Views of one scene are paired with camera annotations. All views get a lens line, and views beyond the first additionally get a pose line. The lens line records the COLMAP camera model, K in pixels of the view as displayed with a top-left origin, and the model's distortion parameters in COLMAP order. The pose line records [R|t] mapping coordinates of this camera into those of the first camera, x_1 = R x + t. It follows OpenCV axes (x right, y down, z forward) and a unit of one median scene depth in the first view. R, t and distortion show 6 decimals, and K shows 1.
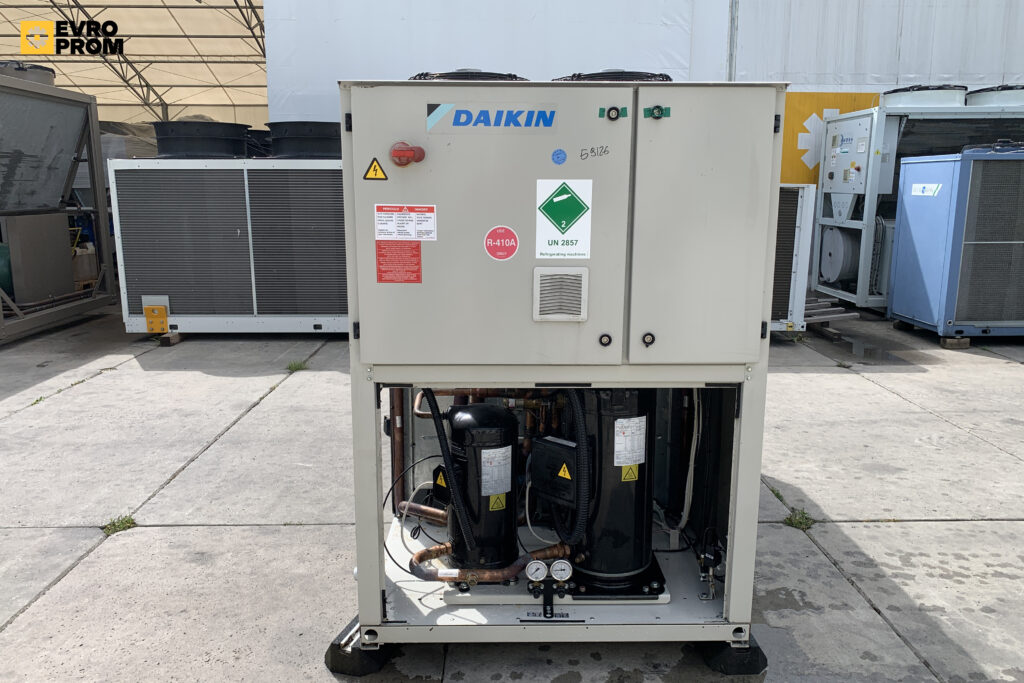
lens RADIAL K [[784.9, 0, 509.1], [0, 784.9, 338.6], [0, 0, 1]] dist [0.020970, -0.008411]
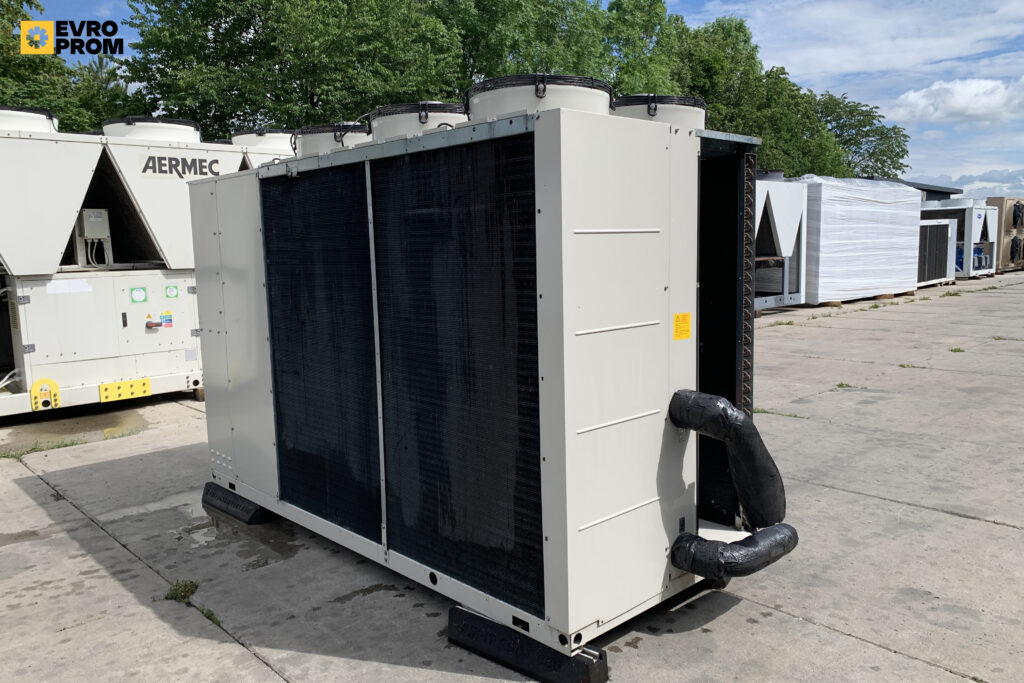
lens RADIAL K [[780.0, 0, 512.2], [0, 780.0, 331.5], [0, 0, 1]] dist [0.042739, -0.048030]
pose [[-0.739705, 0.092665, -0.666520, 0.745959], [-0.104369, 0.962690, 0.249670, -0.361882], [0.664788, 0.254246, -0.702436, 2.039714]]
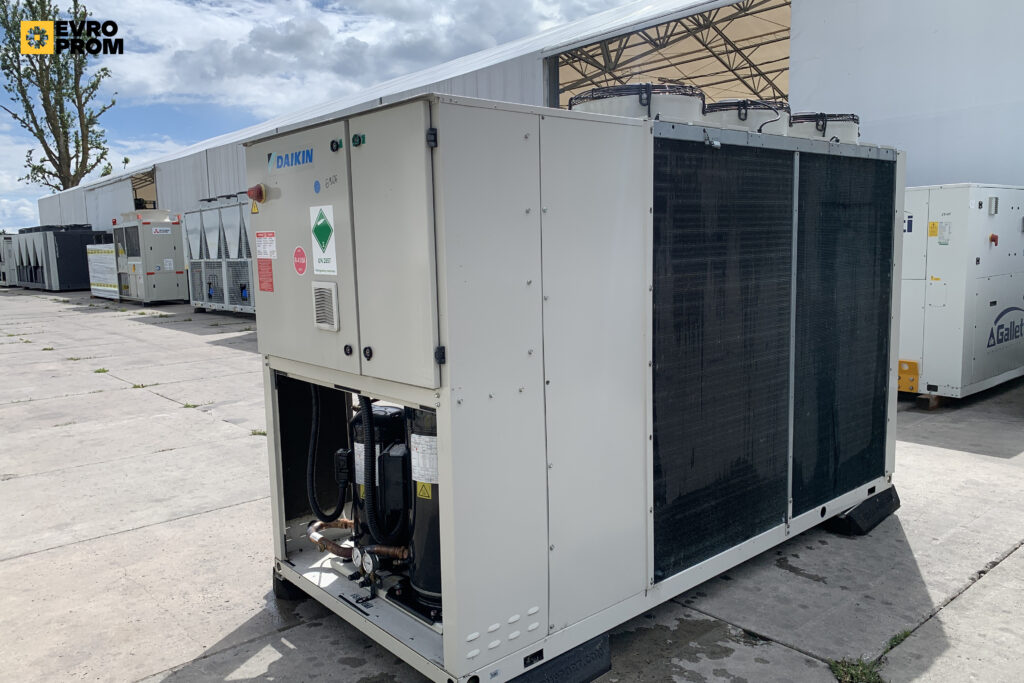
lens RADIAL K [[784.9, 0, 509.1], [0, 784.9, 338.6], [0, 0, 1]] dist [0.020970, -0.008411]
pose [[0.642214, 0.077455, -0.762602, 0.770858], [-0.121626, 0.992575, -0.001613, -0.027163], [0.756814, 0.093788, 0.646866, 0.321024]]
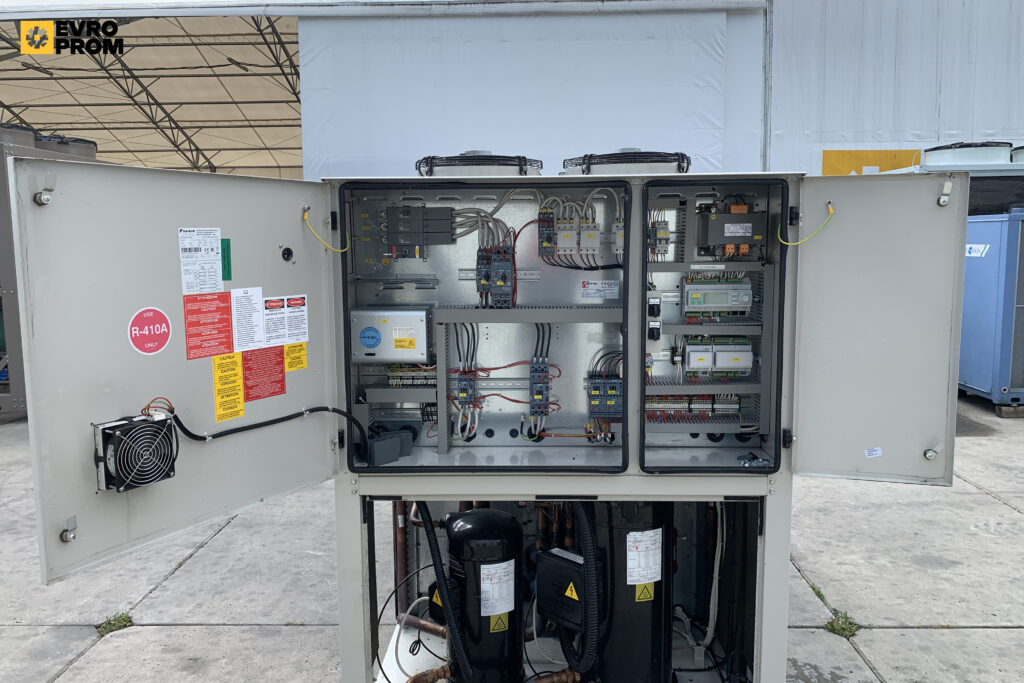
lens RADIAL K [[787.8, 0, 515.9], [0, 787.8, 336.7], [0, 0, 1]] dist [0.011687, 0.000524]
pose [[0.998934, -0.005693, -0.045802, 0.038508], [0.002583, 0.997705, -0.067658, -0.048142], [0.046082, 0.067467, 0.996657, 0.052499]]
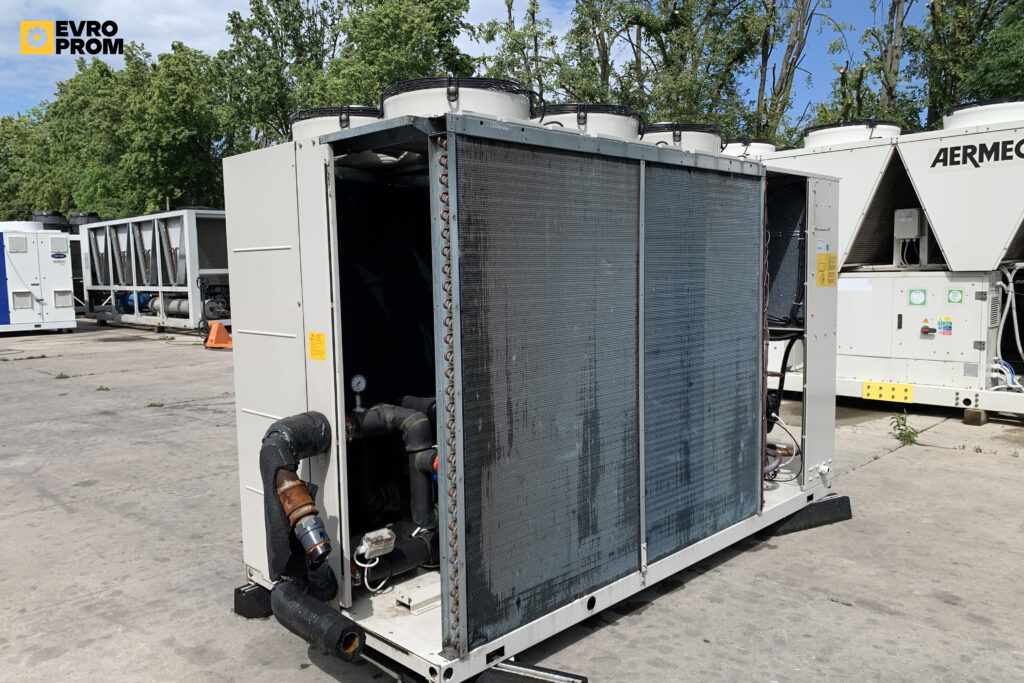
lens RADIAL K [[784.9, 0, 509.1], [0, 784.9, 338.6], [0, 0, 1]] dist [0.020970, -0.008411]
pose [[-0.698265, -0.049438, 0.714130, -0.702199], [0.156798, 0.962823, 0.219970, -0.330476], [-0.698455, 0.265572, -0.664554, 1.965994]]
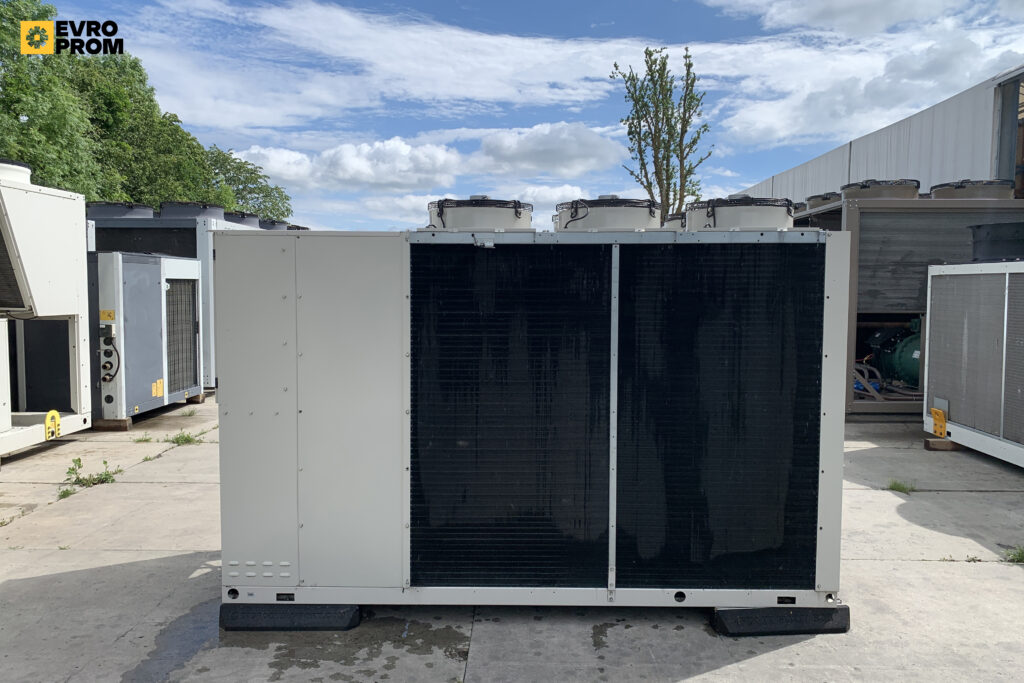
lens RADIAL K [[780.0, 0, 512.2], [0, 780.0, 331.5], [0, 0, 1]] dist [0.042739, -0.048030]
pose [[-0.031197, 0.060444, -0.997684, 1.309812], [-0.195830, 0.978454, 0.065403, -0.230451], [0.980141, 0.197417, -0.018688, 1.117481]]
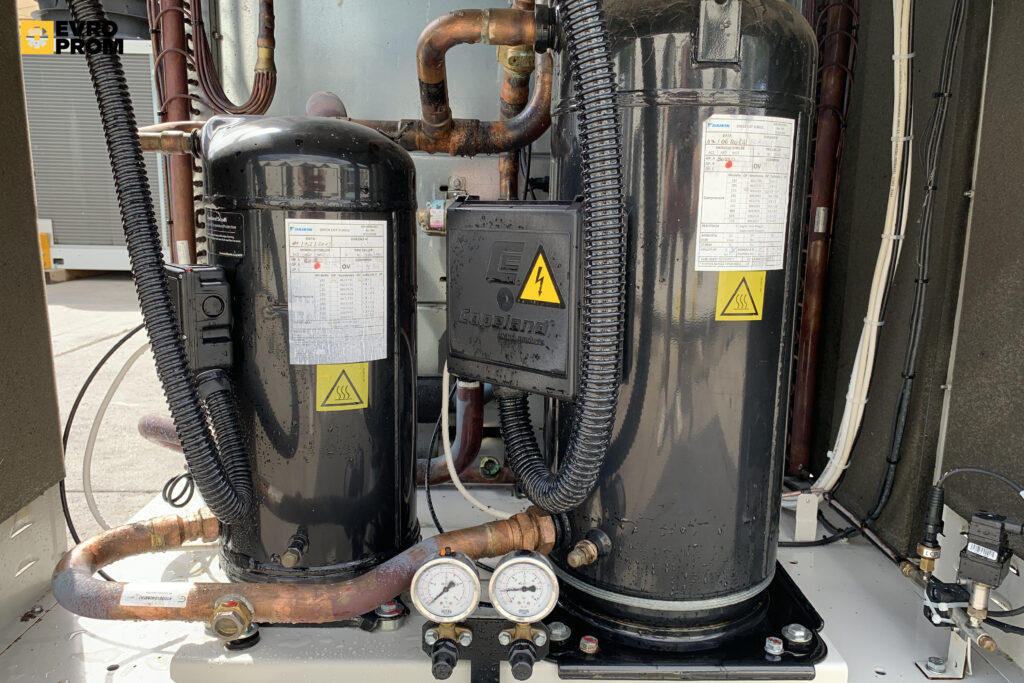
lens RADIAL K [[791.3, 0, 519.0], [0, 791.3, 346.9], [0, 0, 1]] dist [0.010494, 0.005403]
pose [[0.999828, 0.016338, 0.008739, 0.046256], [-0.016322, 0.999865, -0.001857, 0.152702], [-0.008768, 0.001714, 0.999960, 0.526297]]
